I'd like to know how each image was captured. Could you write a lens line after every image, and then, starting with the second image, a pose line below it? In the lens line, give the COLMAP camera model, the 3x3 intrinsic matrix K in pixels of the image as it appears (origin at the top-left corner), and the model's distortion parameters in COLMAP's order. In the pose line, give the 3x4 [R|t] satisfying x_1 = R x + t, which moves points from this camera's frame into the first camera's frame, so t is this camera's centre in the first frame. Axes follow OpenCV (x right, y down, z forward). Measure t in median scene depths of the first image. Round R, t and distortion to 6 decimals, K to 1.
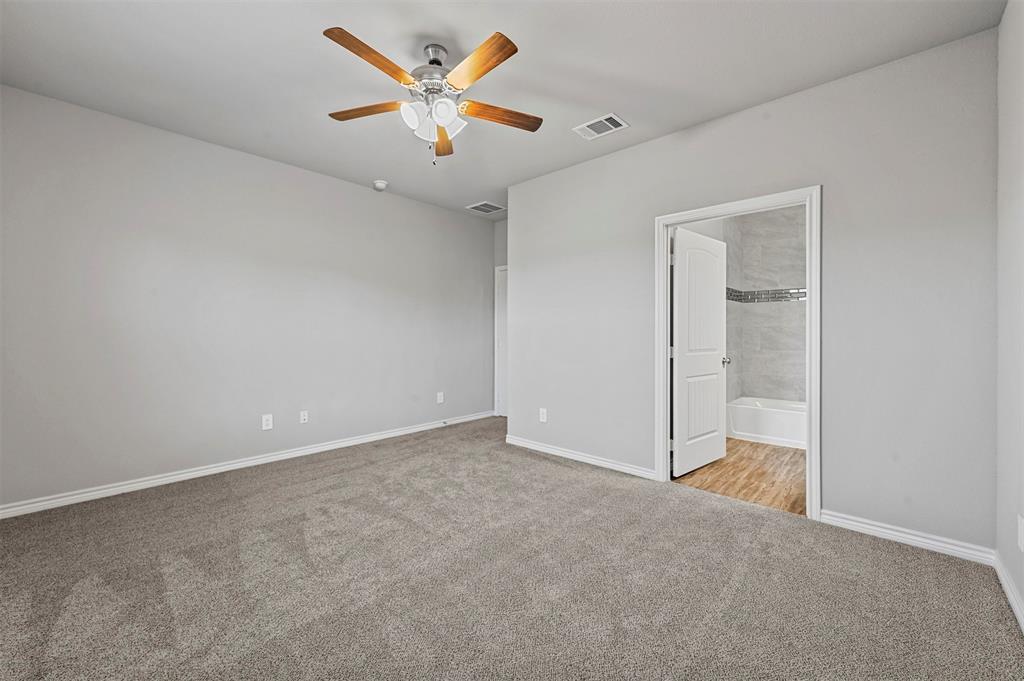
lens RADIAL K [[409.5, 0, 510.2], [0, 409.5, 334.0], [0, 0, 1]] dist [-0.003032, 0.001245]
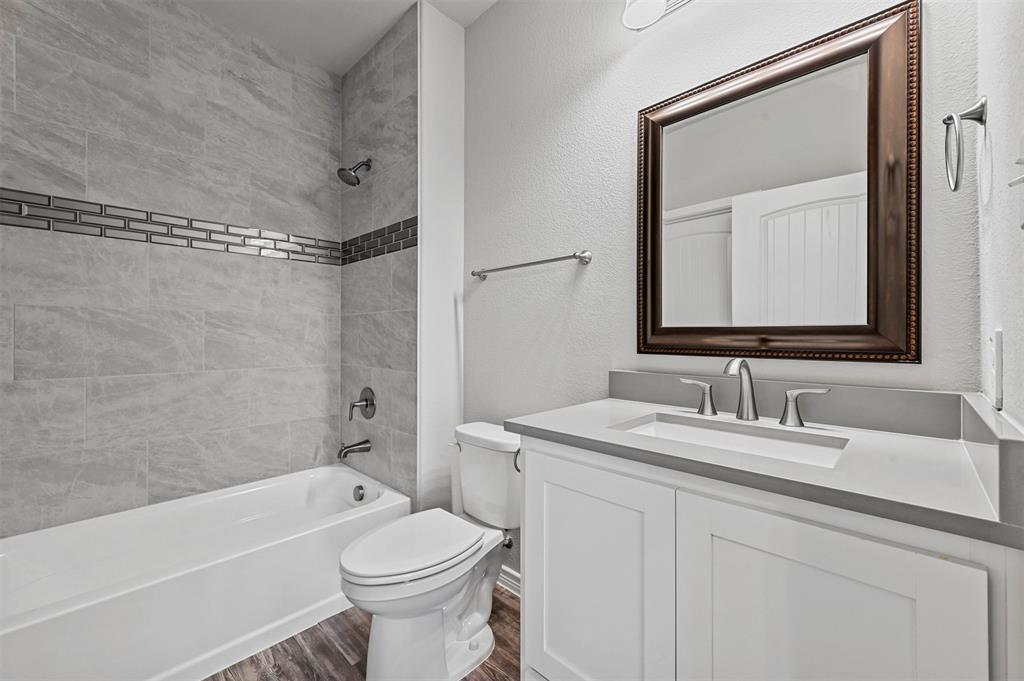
lens RADIAL K [[409.5, 0, 509.9], [0, 409.5, 337.9], [0, 0, 1]] dist [-0.003032, 0.001245]
pose [[0.021305, 0.006110, 0.999754, 0.316546], [-0.000972, 0.999981, -0.006091, 0.008824], [-0.999773, -0.000842, 0.021311, 0.629510]]
